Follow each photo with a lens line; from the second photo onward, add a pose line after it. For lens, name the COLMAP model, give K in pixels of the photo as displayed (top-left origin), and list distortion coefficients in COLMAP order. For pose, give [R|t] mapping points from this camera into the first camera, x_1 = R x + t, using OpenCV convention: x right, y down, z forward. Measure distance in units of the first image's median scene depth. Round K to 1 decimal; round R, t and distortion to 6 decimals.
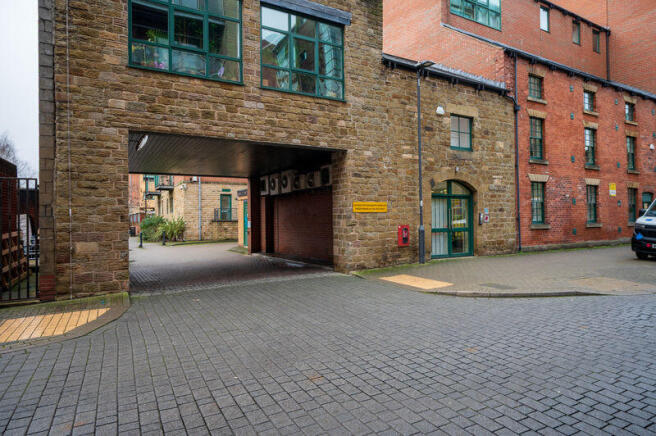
lens RADIAL K [[377.8, 0, 329.0], [0, 377.8, 218.9], [0, 0, 1]] dist [-0.000976, -0.000165]
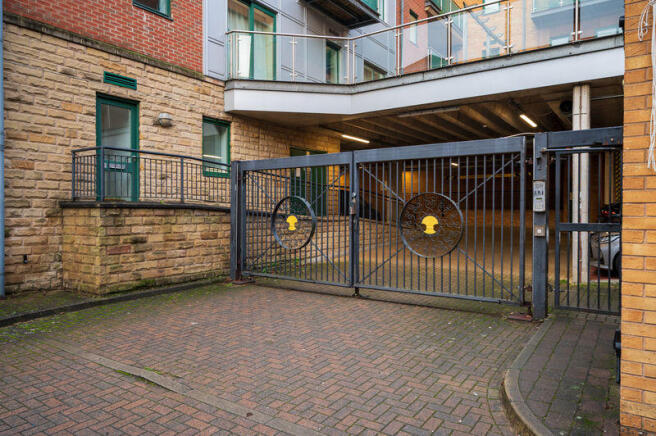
lens RADIAL K [[454.4, 0, 327.3], [0, 454.4, 216.1], [0, 0, 1]] dist [-0.001985, -0.000547]
pose [[0.896541, 0.012304, 0.442789, -0.283774], [-0.015256, 0.999879, 0.003107, 0.009406], [-0.442697, -0.009540, 0.896620, 0.682866]]
